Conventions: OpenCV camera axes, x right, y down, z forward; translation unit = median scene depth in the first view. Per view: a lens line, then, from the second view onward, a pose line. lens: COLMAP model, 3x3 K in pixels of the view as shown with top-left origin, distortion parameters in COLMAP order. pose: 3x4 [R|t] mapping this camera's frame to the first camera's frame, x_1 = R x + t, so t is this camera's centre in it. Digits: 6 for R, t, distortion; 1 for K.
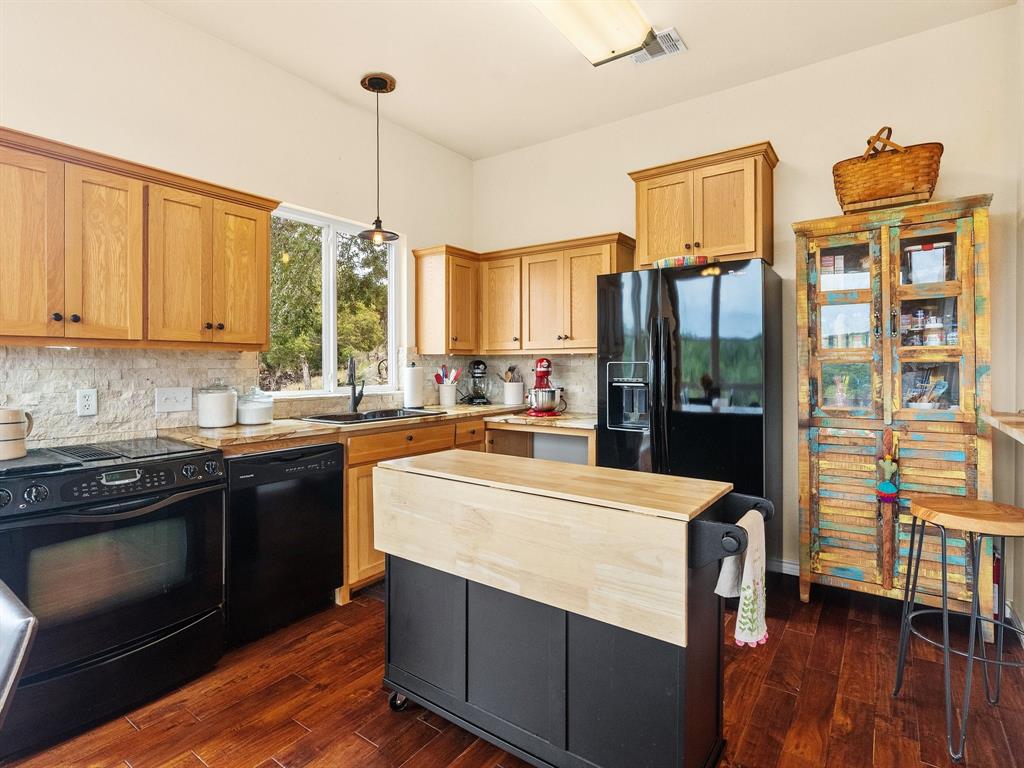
lens RADIAL K [[531.4, 0, 509.4], [0, 531.4, 362.0], [0, 0, 1]] dist [-0.003034, 0.000114]
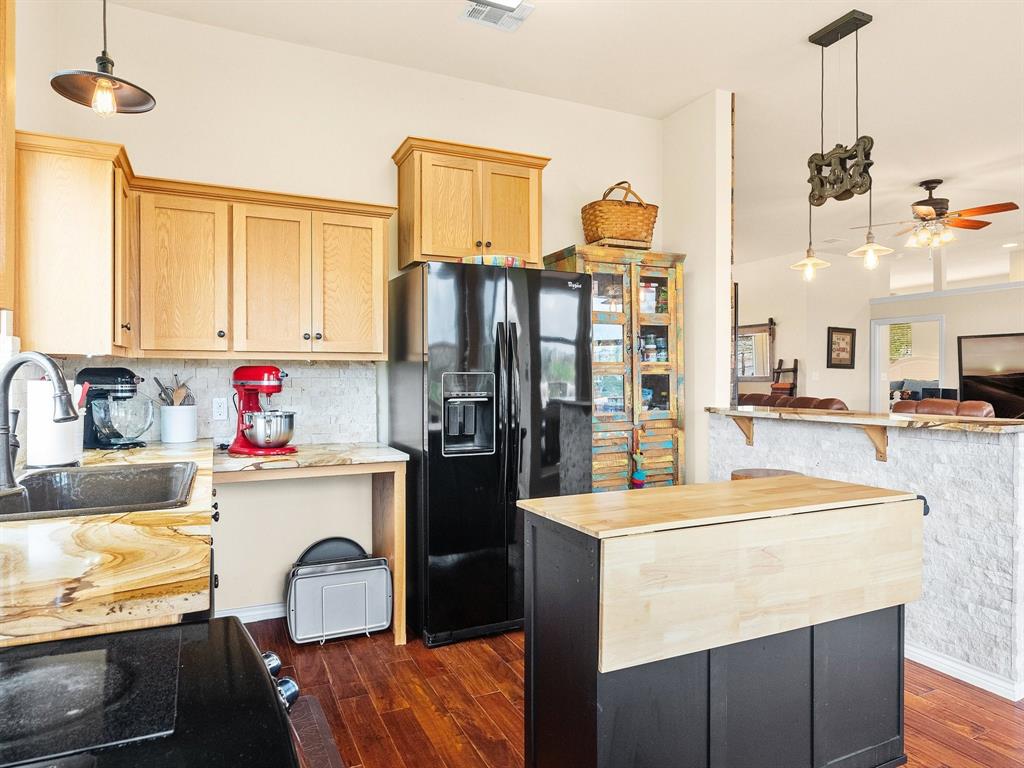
lens RADIAL K [[622.0, 0, 507.8], [0, 622.0, 378.1], [0, 0, 1]] dist [-0.005295, 0.000563]
pose [[0.488943, 0.001244, 0.872315, -0.668935], [-0.003562, 0.999993, 0.000571, 0.009011], [-0.872308, -0.003386, 0.488944, 0.536679]]
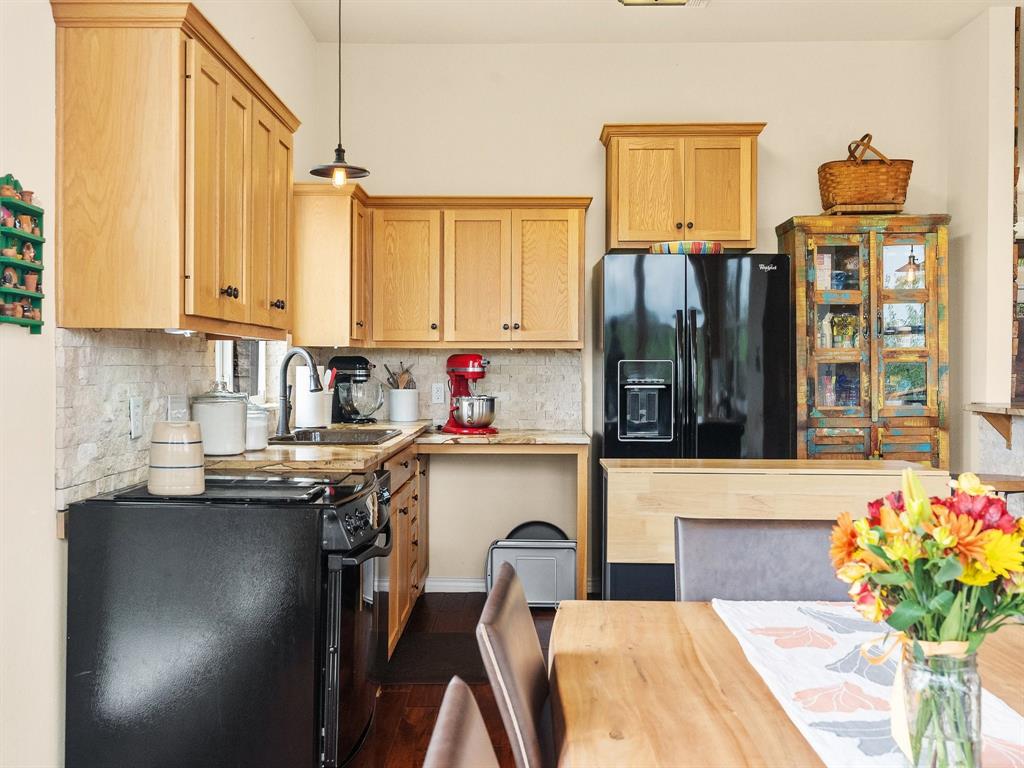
lens RADIAL K [[1037.8, 0, 511.5], [0, 1037.8, 366.8], [0, 0, 1]] dist [0.011706, -0.000191]
pose [[0.820906, 0.003843, 0.571051, -1.013811], [-0.006553, 0.999975, 0.002691, 0.008201], [-0.571026, -0.005951, 0.820910, -0.265005]]
